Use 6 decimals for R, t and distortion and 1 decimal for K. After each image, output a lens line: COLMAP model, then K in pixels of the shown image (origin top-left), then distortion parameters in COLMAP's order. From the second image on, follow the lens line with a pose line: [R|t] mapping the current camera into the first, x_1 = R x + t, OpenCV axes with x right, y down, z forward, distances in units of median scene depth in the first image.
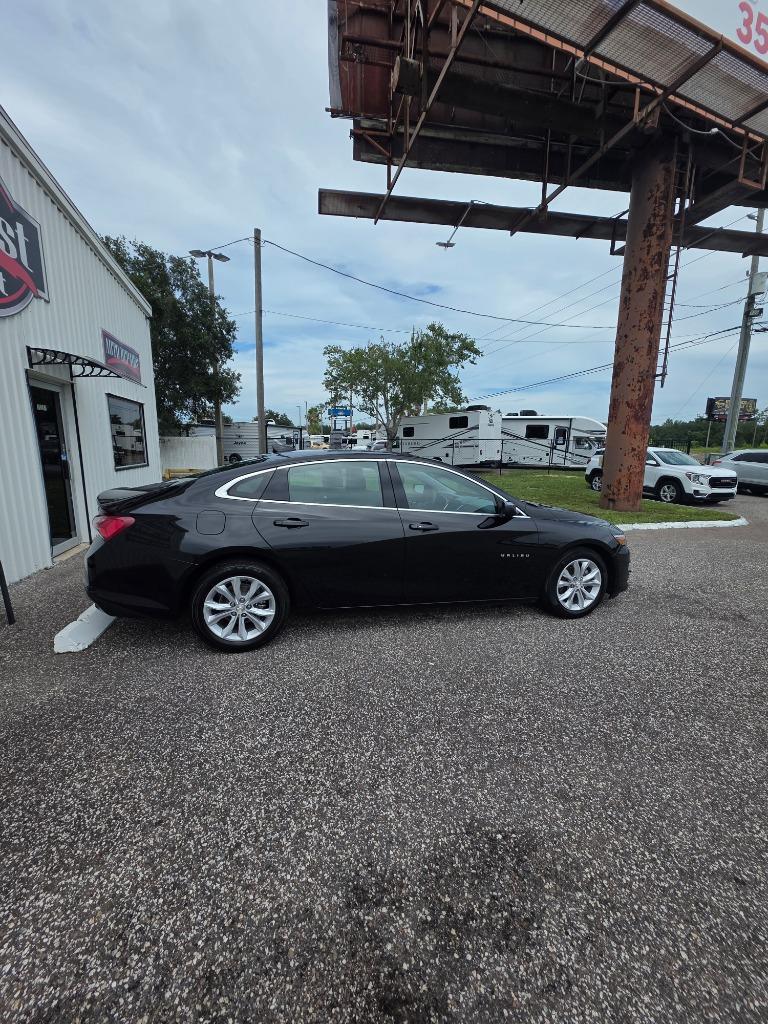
lens RADIAL K [[406.7, 0, 385.5], [0, 406.7, 517.8], [0, 0, 1]] dist [0.001814, -0.000389]
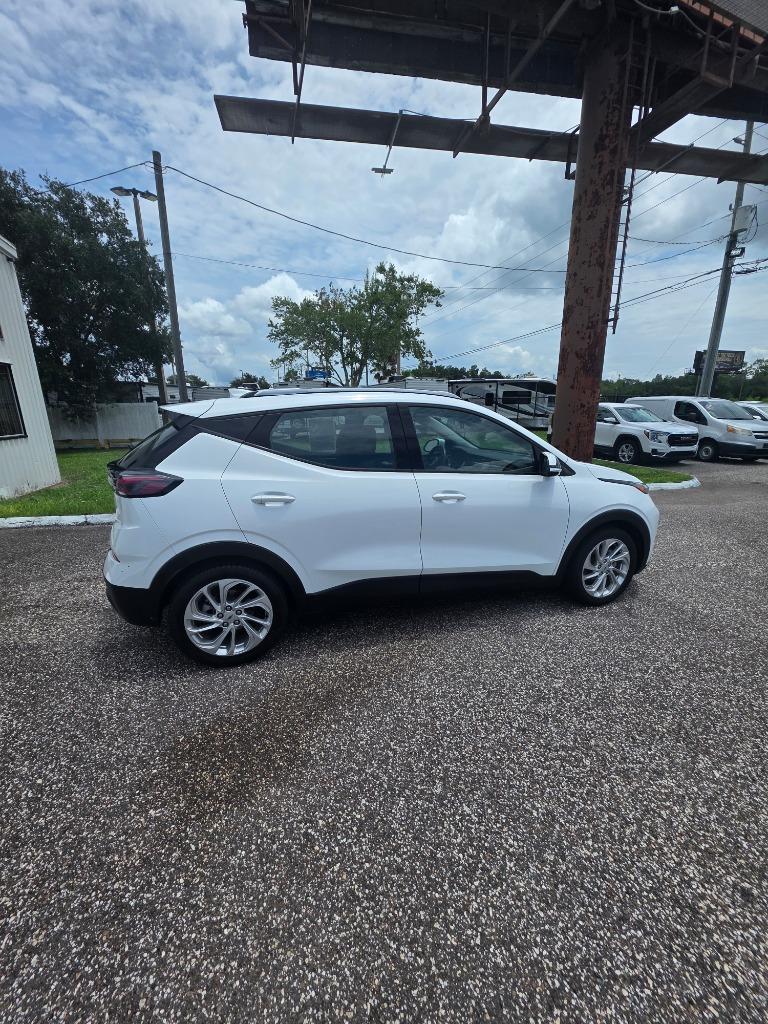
lens RADIAL K [[406.7, 0, 385.5], [0, 406.7, 517.8], [0, 0, 1]] dist [0.001814, -0.000389]
pose [[0.999441, -0.027411, 0.019162, 0.142419], [0.025634, 0.995836, 0.087488, -0.009532], [-0.021480, -0.086948, 0.995981, 0.082323]]
